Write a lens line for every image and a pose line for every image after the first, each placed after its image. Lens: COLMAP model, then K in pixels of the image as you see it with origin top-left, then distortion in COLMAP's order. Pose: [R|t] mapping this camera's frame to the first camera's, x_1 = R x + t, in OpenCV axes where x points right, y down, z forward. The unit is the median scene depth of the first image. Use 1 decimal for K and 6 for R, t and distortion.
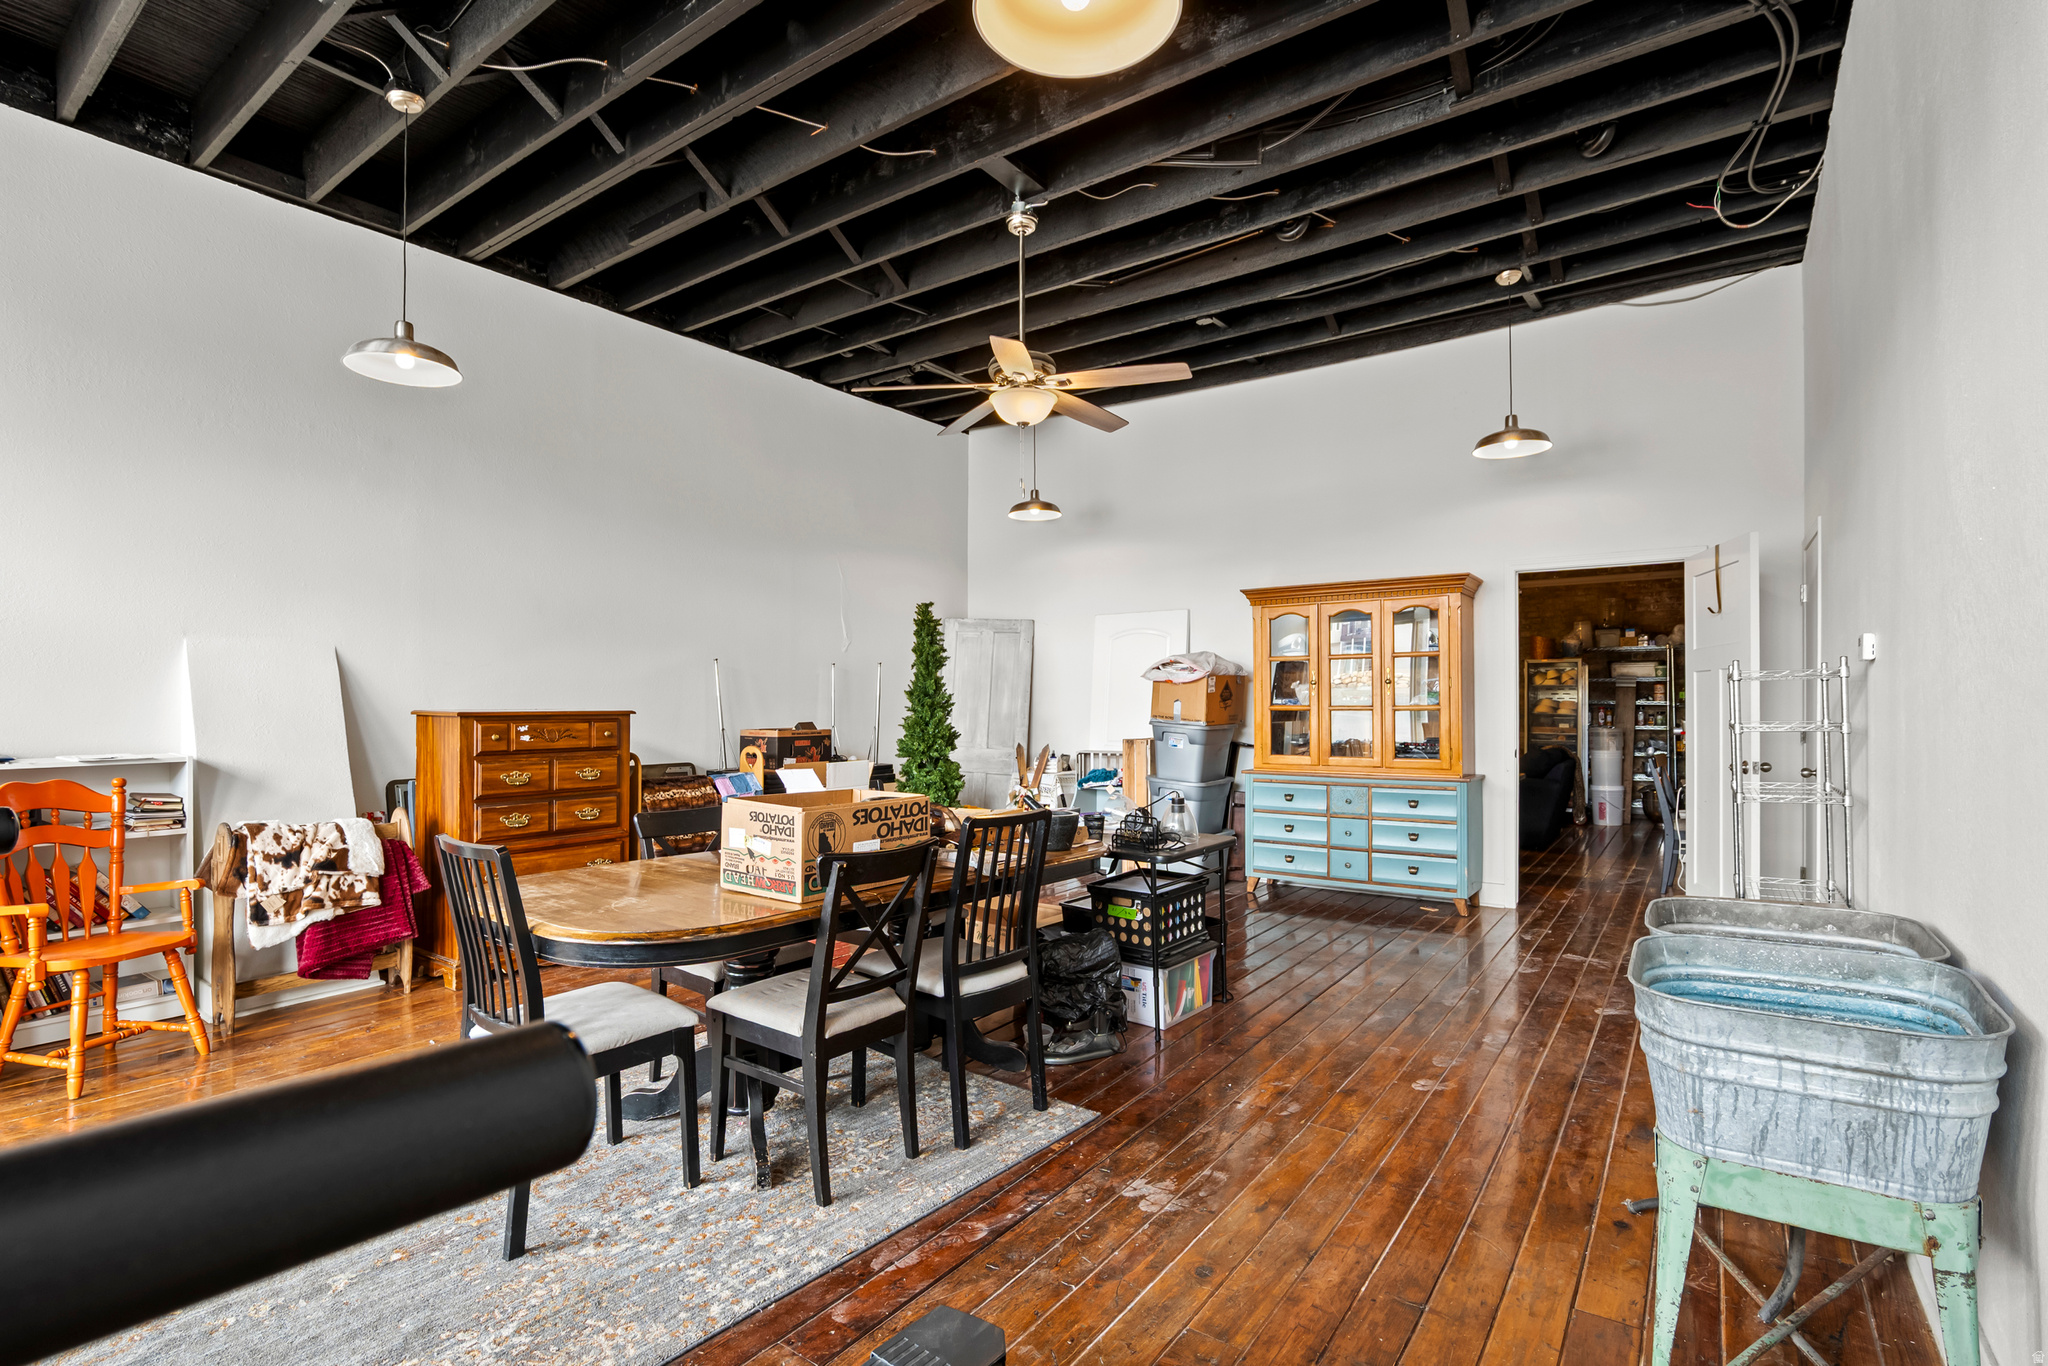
lens RADIAL K [[951.8, 0, 1029.1], [0, 951.8, 693.5], [0, 0, 1]] dist [-0.023159, 0.004018]
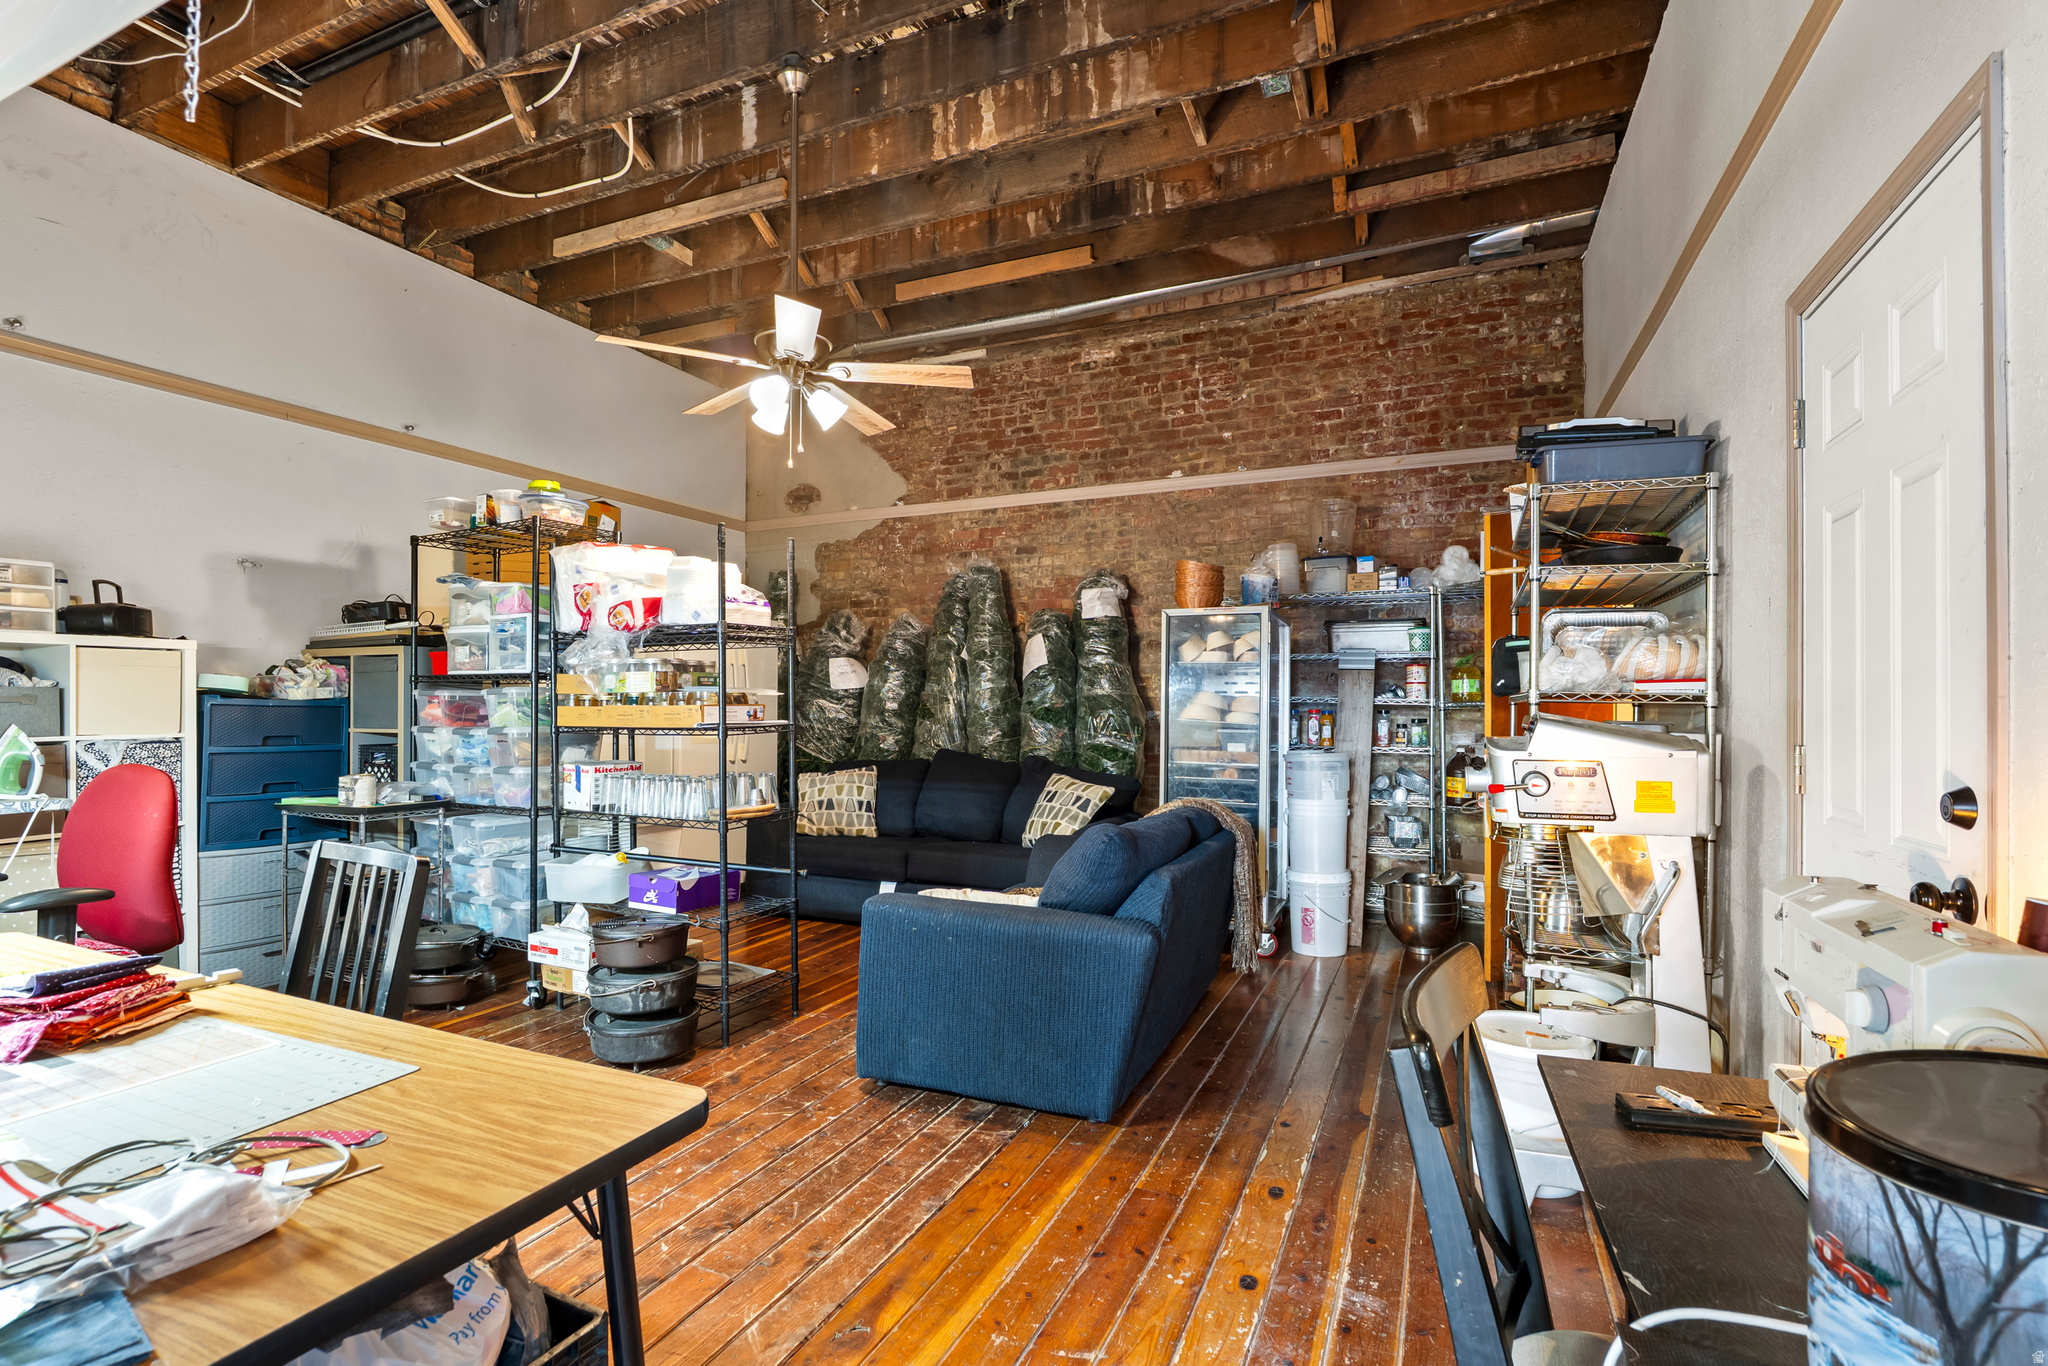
lens RADIAL K [[951.8, 0, 1015.5], [0, 951.8, 694.6], [0, 0, 1]] dist [-0.023159, 0.004018]
pose [[0.979483, 0.005812, 0.201441, 0.352081], [-0.006192, 0.999980, 0.001257, 0.007086], [-0.201430, -0.002478, 0.979500, 0.540074]]
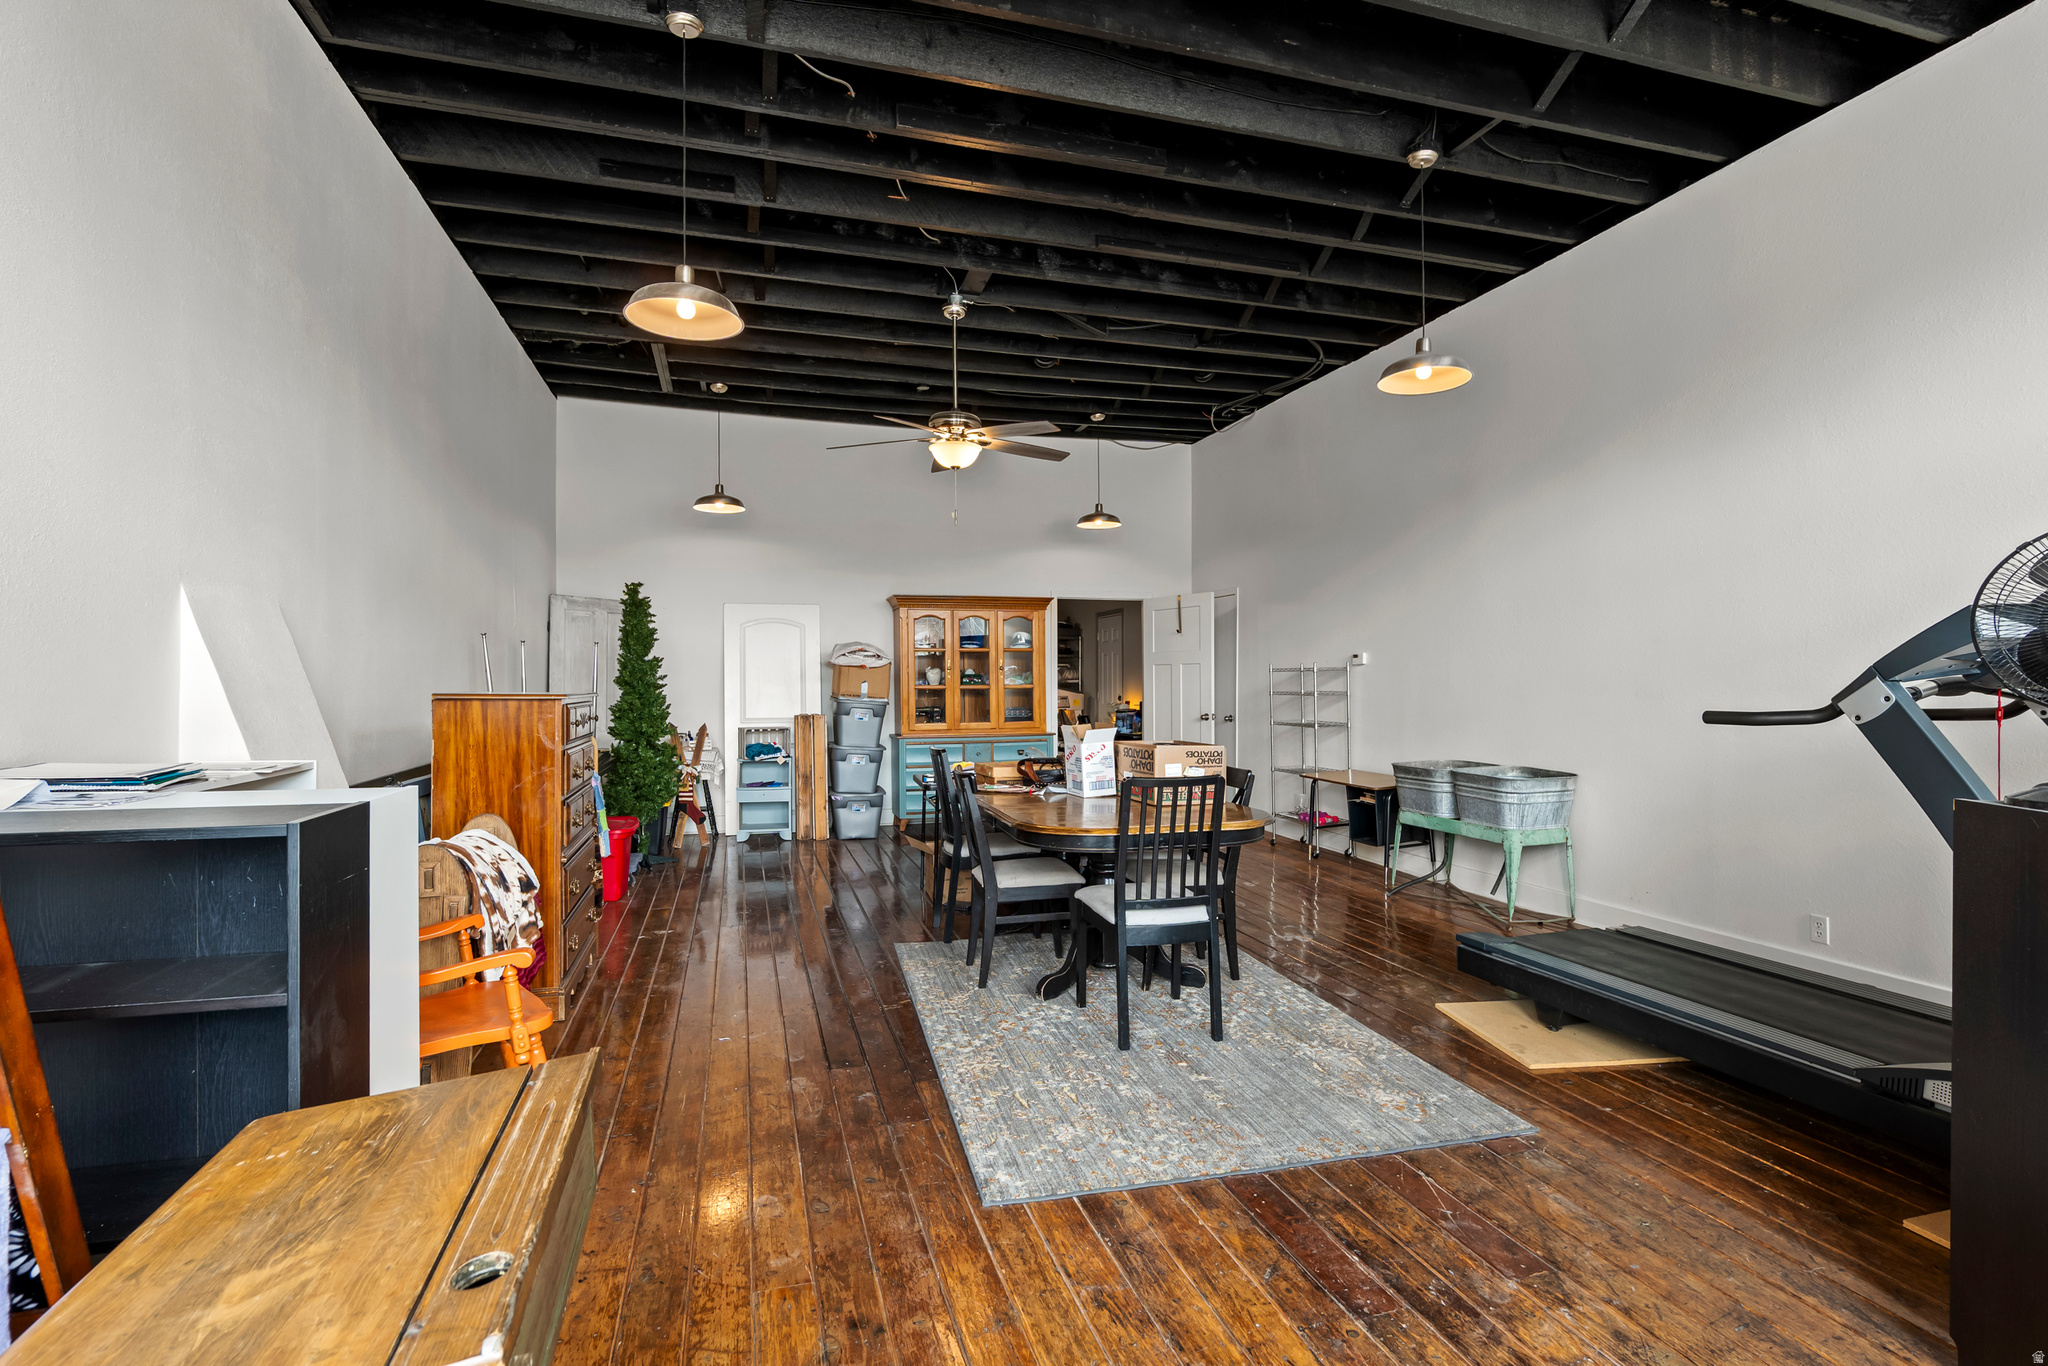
lens RADIAL K [[951.8, 0, 1004.3], [0, 951.8, 675.0], [0, 0, 1]] dist [-0.023159, 0.004018]
pose [[0.612296, 0.004052, 0.790618, -0.814404], [-0.003259, 0.999991, -0.002600, 0.000005], [-0.790622, -0.000985, 0.612304, 0.129282]]
